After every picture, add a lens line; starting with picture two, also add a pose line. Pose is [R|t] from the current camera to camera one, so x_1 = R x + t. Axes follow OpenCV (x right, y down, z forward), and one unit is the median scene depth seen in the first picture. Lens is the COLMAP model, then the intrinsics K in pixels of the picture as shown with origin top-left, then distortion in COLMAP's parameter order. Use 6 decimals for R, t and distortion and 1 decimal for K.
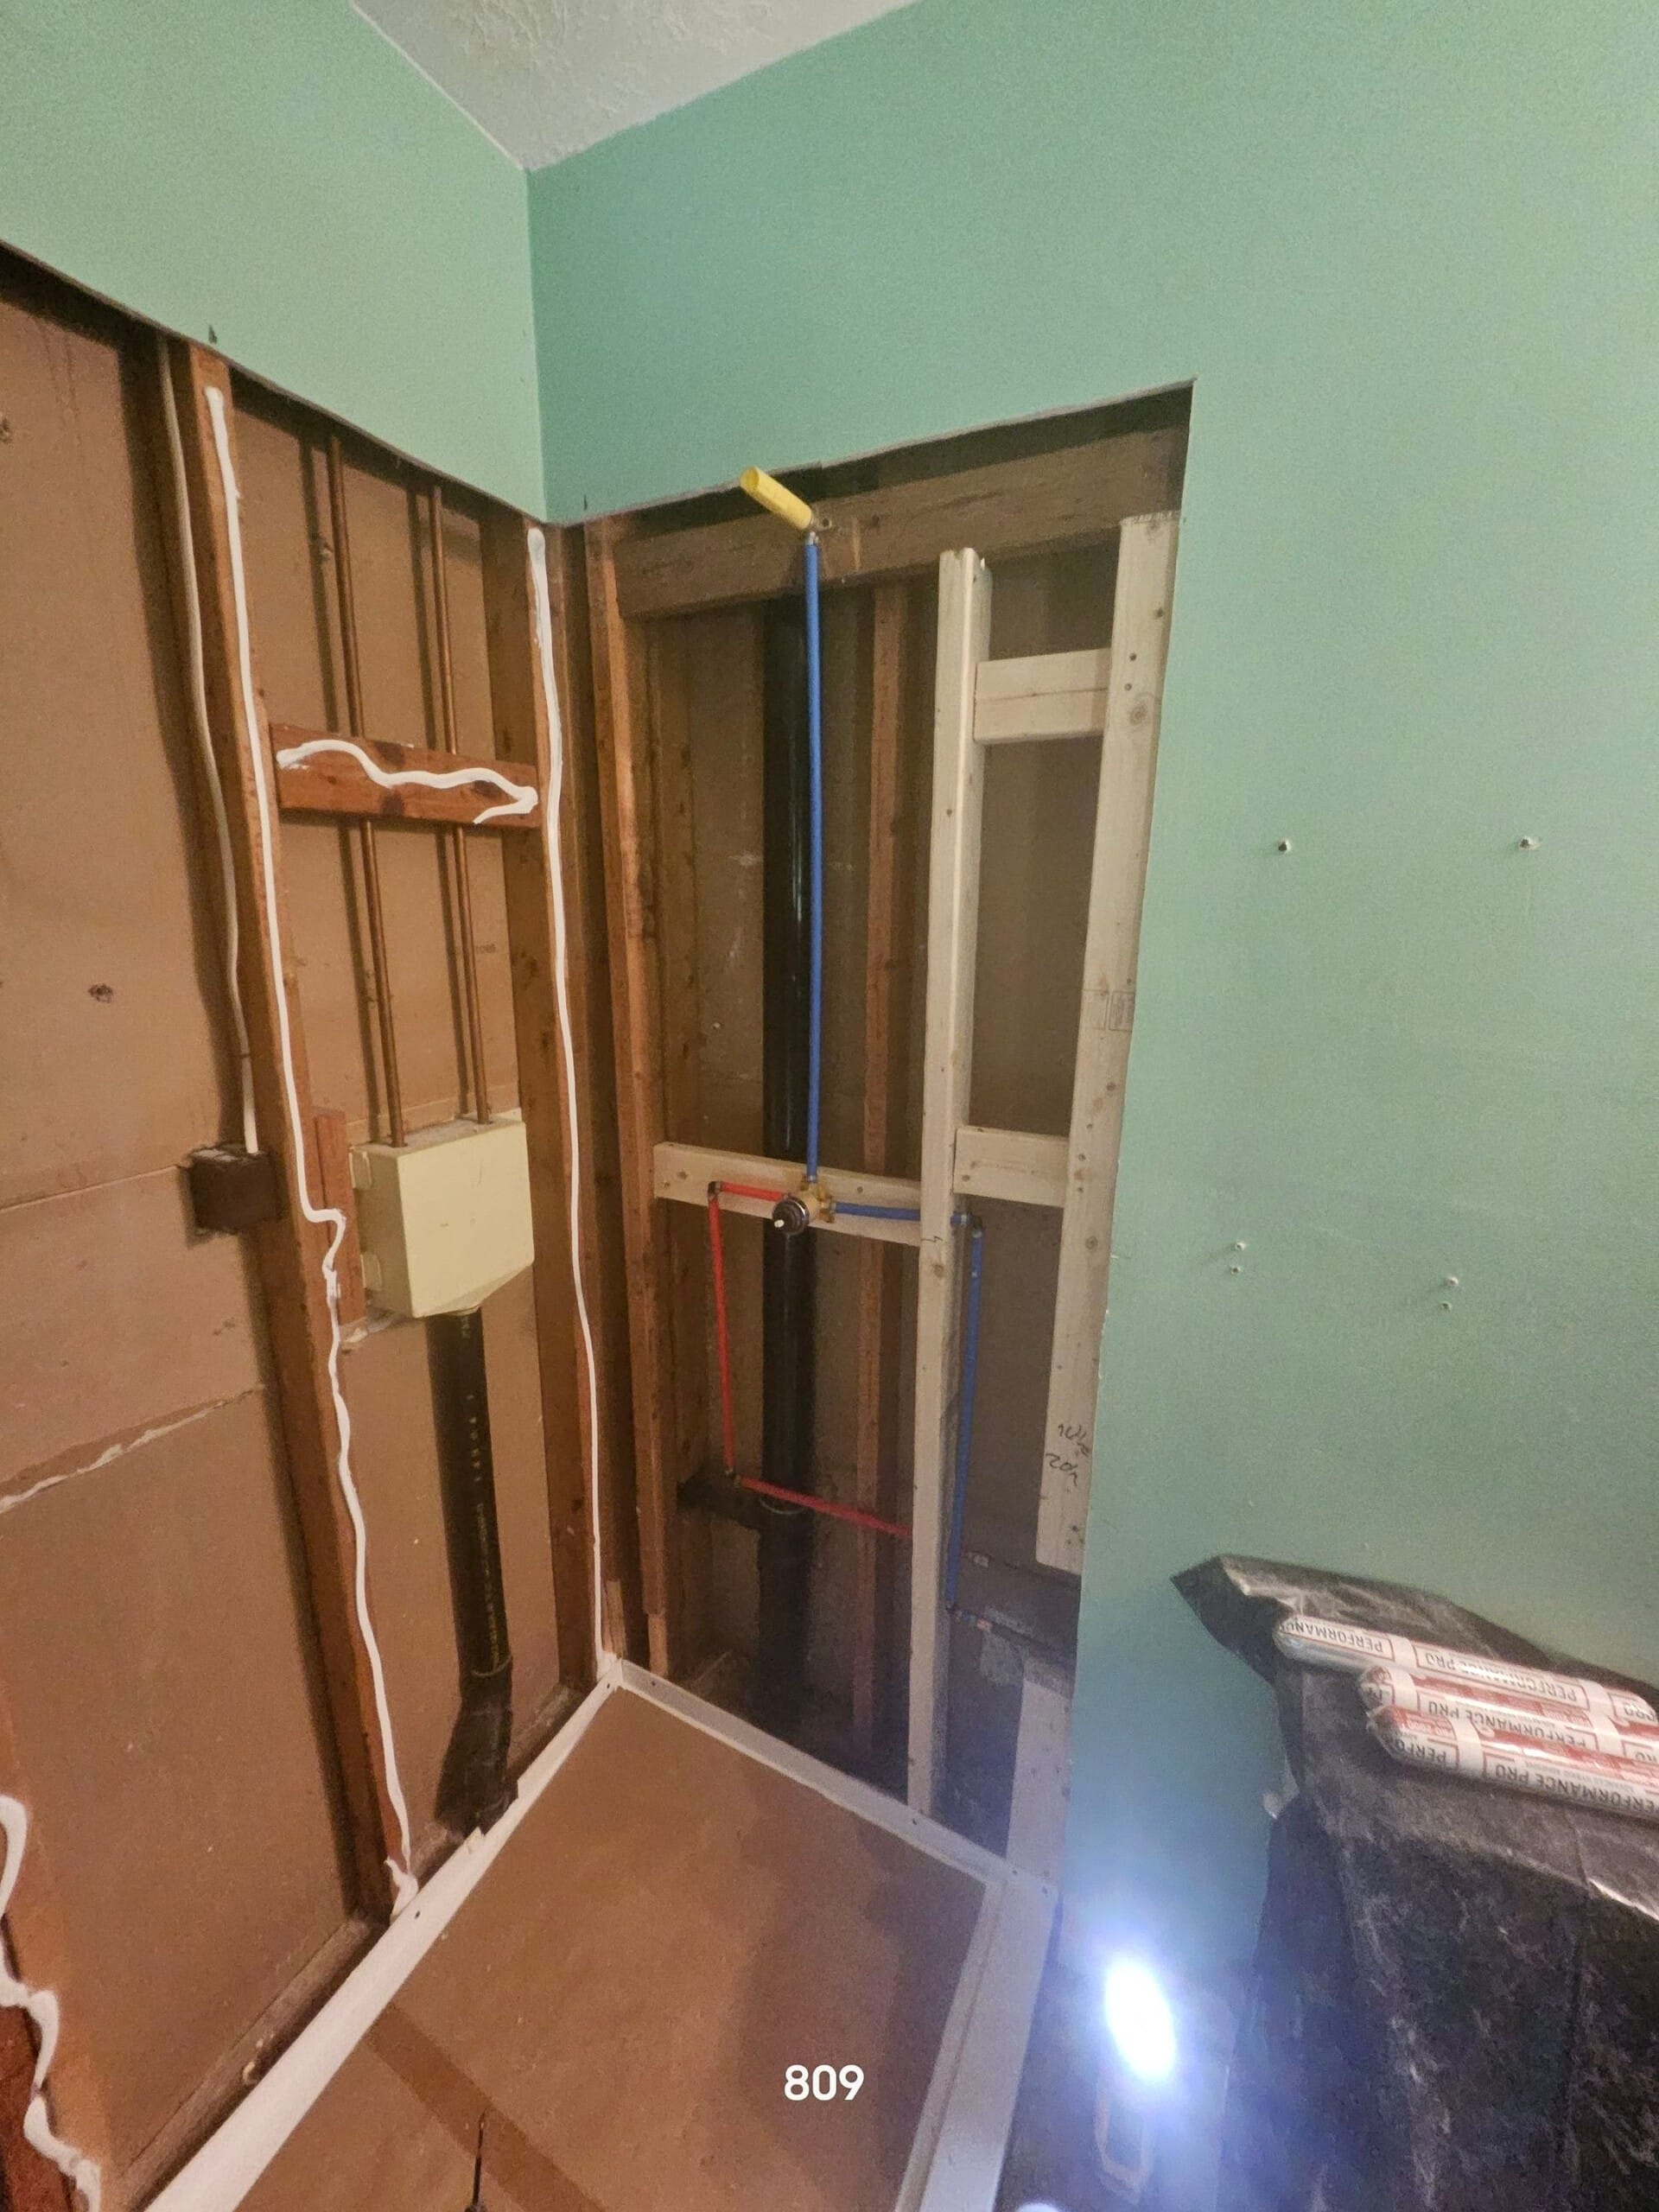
lens RADIAL K [[892.0, 0, 818.9], [0, 892.0, 1101.5], [0, 0, 1]] dist [-0.001058, -0.001719]
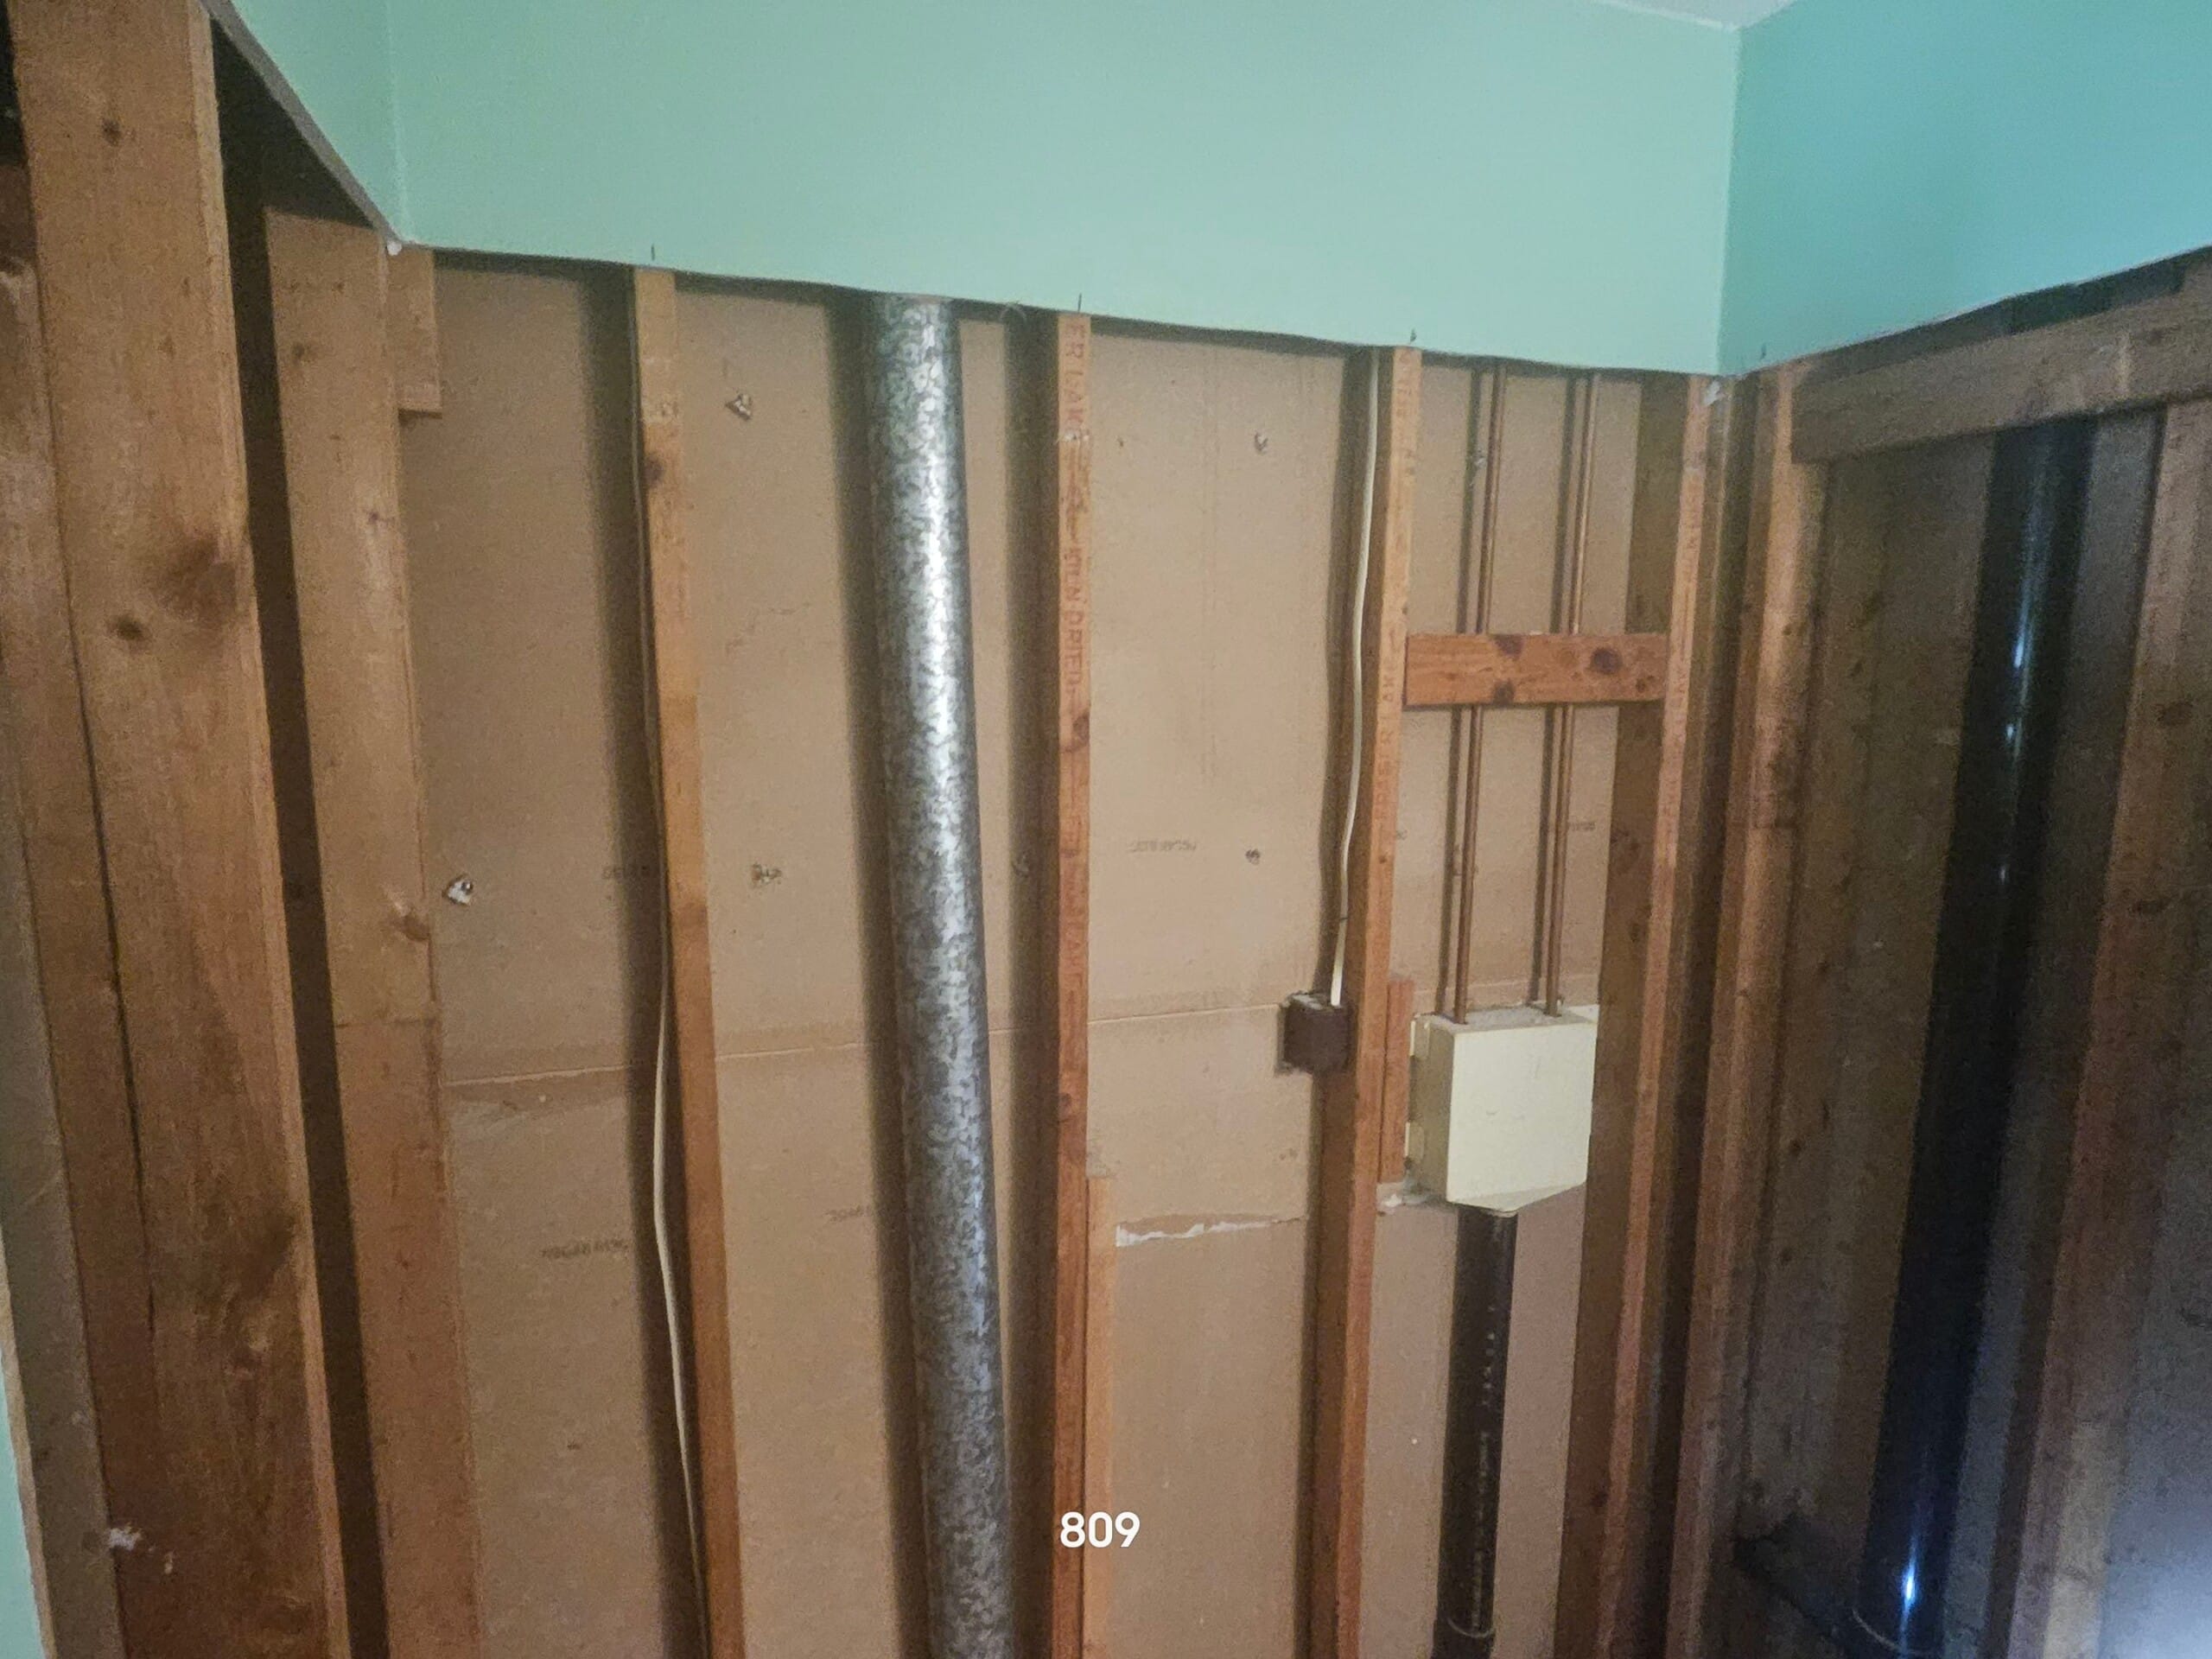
lens RADIAL K [[1224.0, 0, 1100.5], [0, 1224.0, 841.9], [0, 0, 1]] dist [0.005110, -0.002060]
pose [[0.719697, 0.094572, -0.687817, 0.156911], [-0.164061, 0.985788, -0.036124, -0.032653], [0.674626, 0.138843, 0.724984, -0.280636]]
